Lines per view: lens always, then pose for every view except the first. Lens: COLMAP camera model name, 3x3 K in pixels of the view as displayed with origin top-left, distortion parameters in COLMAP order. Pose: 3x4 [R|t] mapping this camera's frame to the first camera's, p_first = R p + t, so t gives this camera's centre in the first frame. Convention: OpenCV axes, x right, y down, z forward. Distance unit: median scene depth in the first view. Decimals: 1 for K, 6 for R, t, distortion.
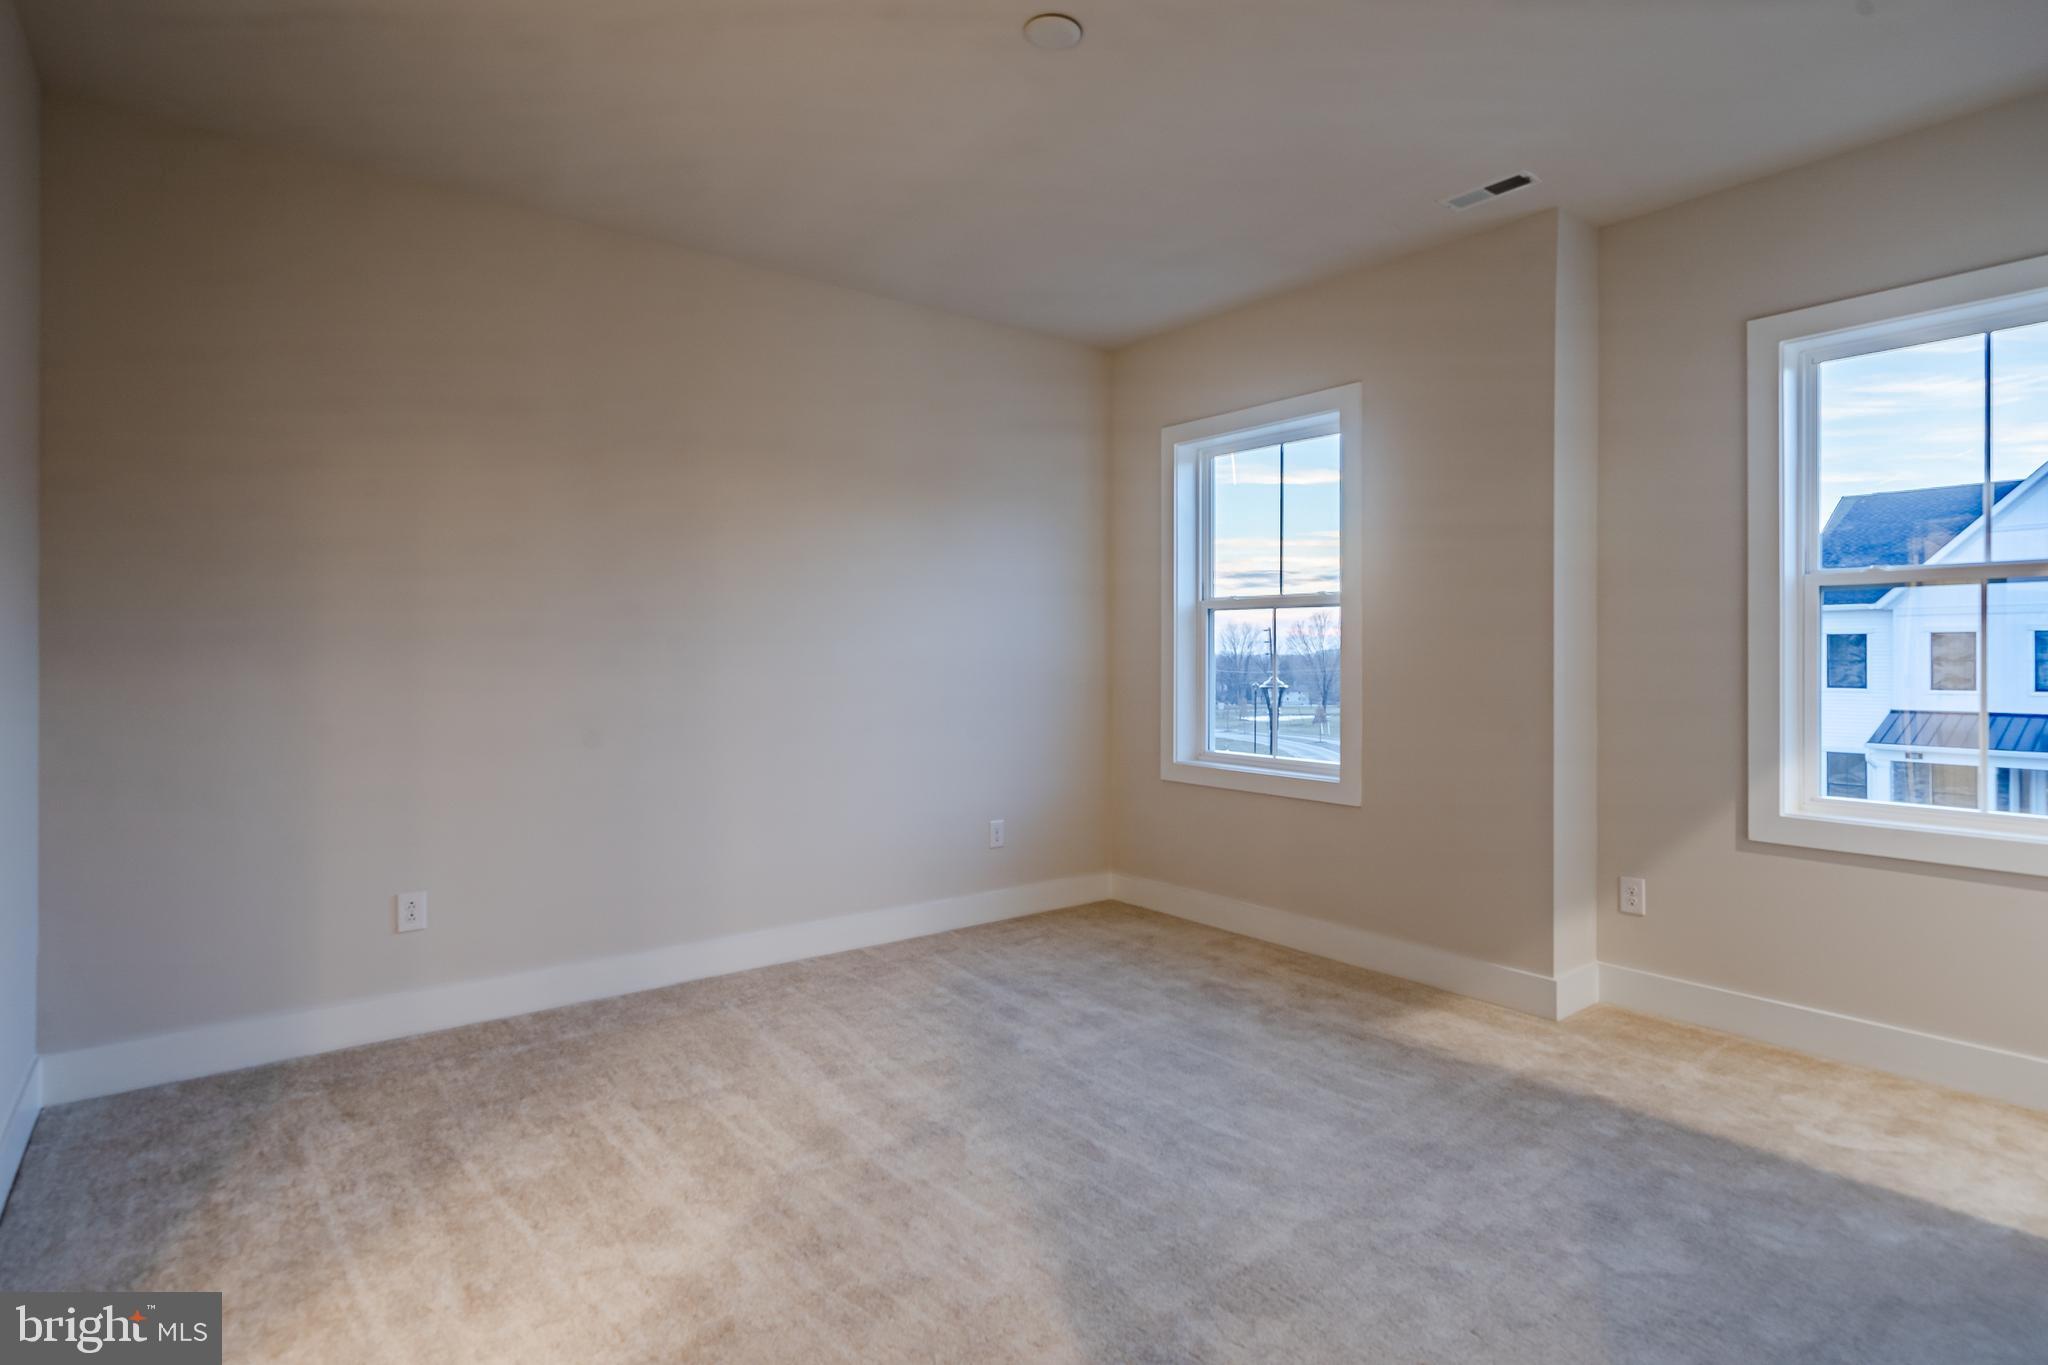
lens RADIAL K [[1065.3, 0, 1021.3], [0, 1065.3, 655.1], [0, 0, 1]] dist [0.001643, -0.000043]
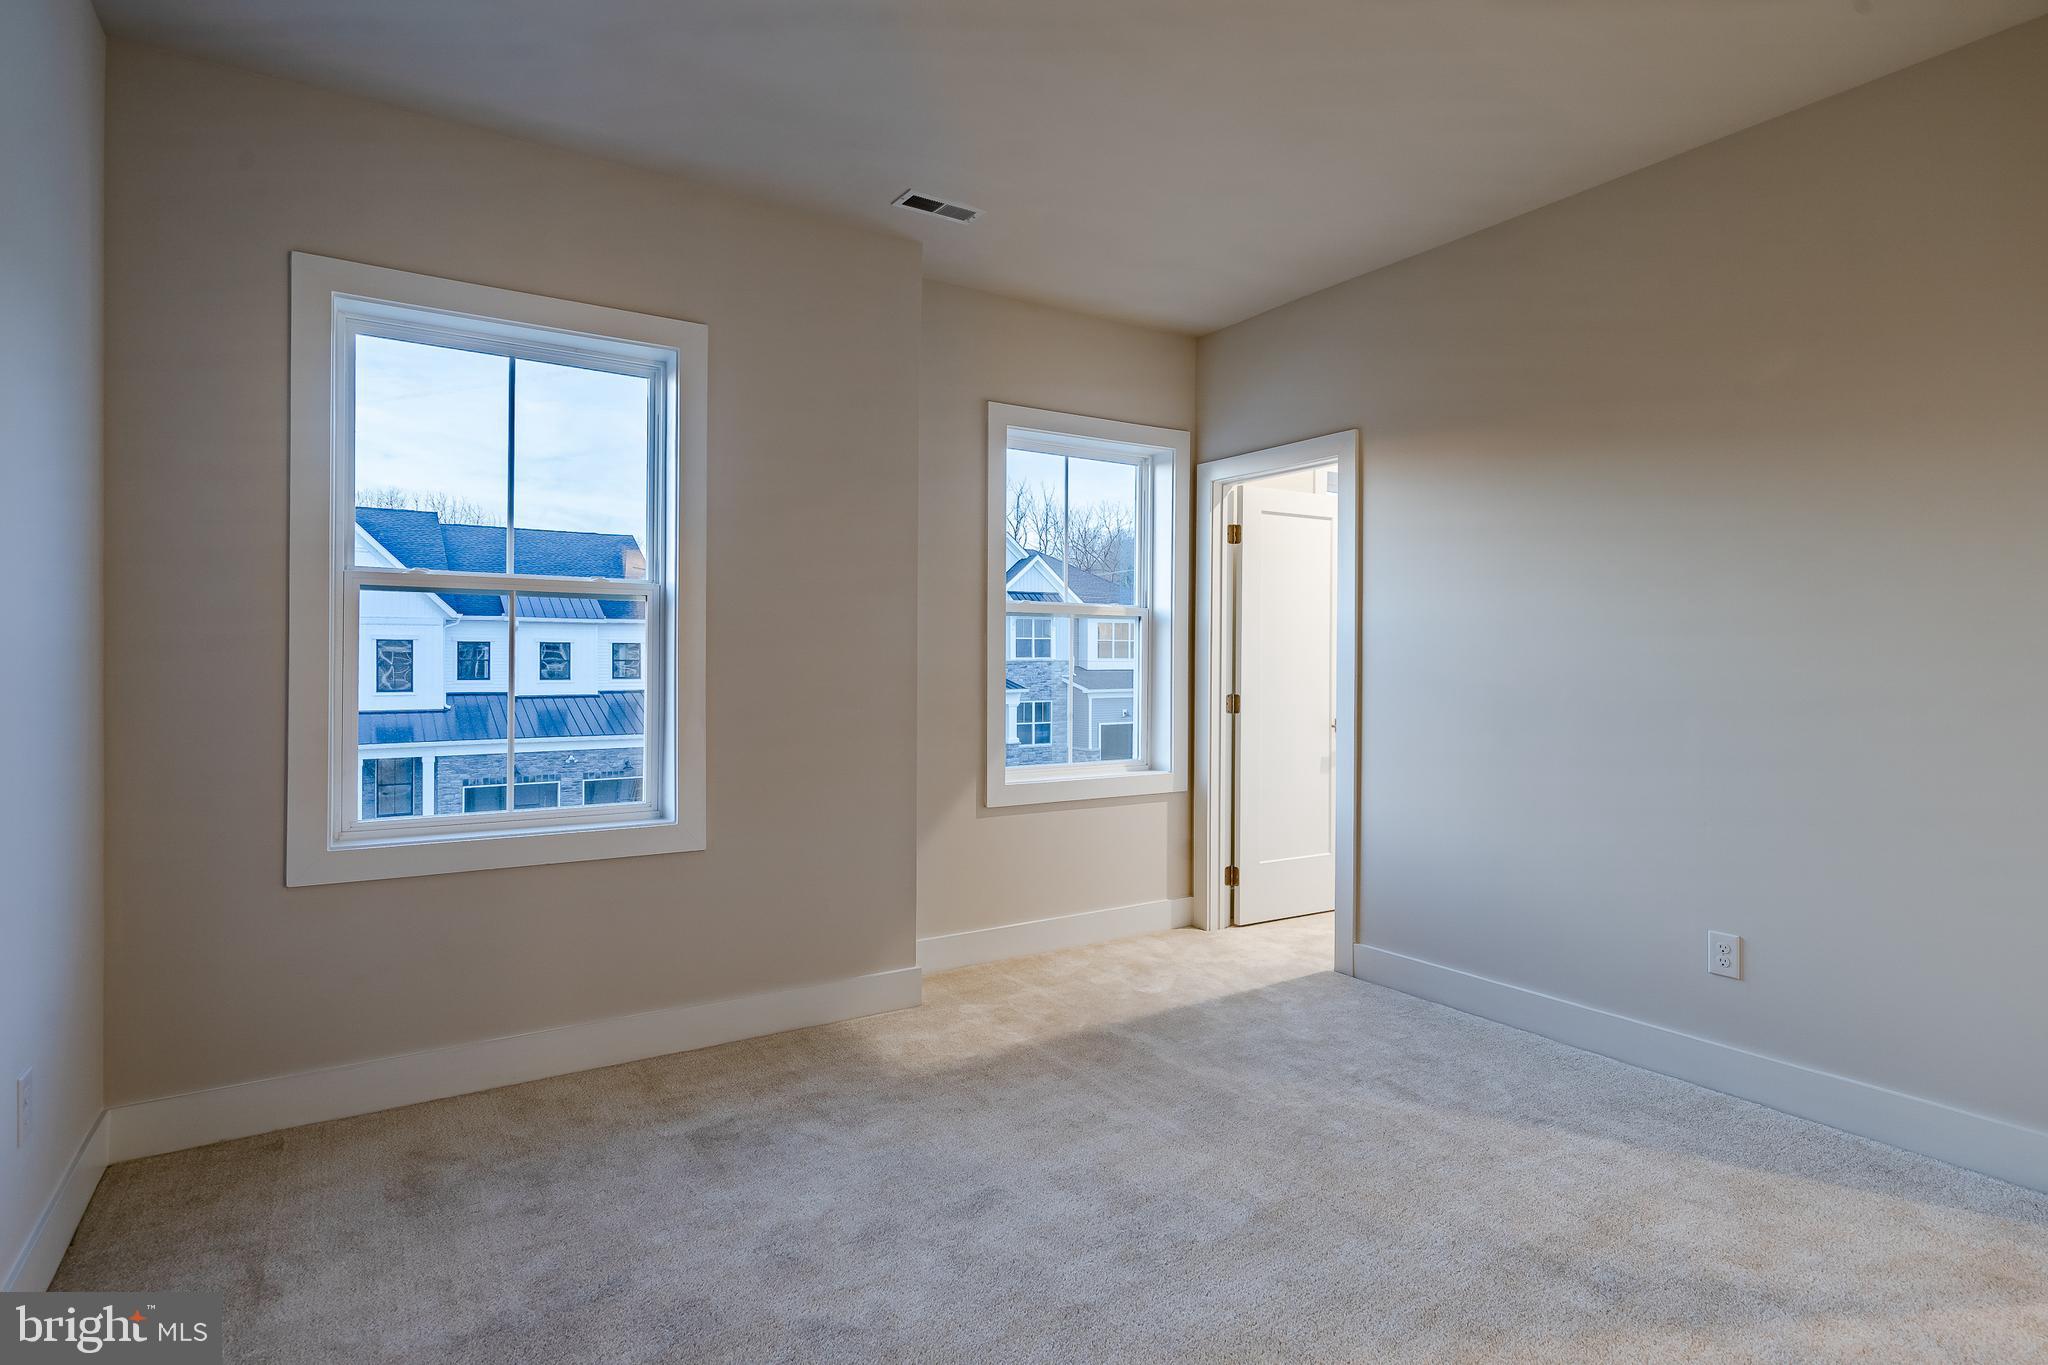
lens RADIAL K [[1042.6, 0, 1024.0], [0, 1042.6, 682.5], [0, 0, 1]] dist [0.000752, 0.000062]
pose [[0.066665, -0.016597, 0.997637, -0.542326], [-0.005945, 0.999837, 0.017031, -0.000282], [-0.997758, -0.007066, 0.066556, 0.839127]]
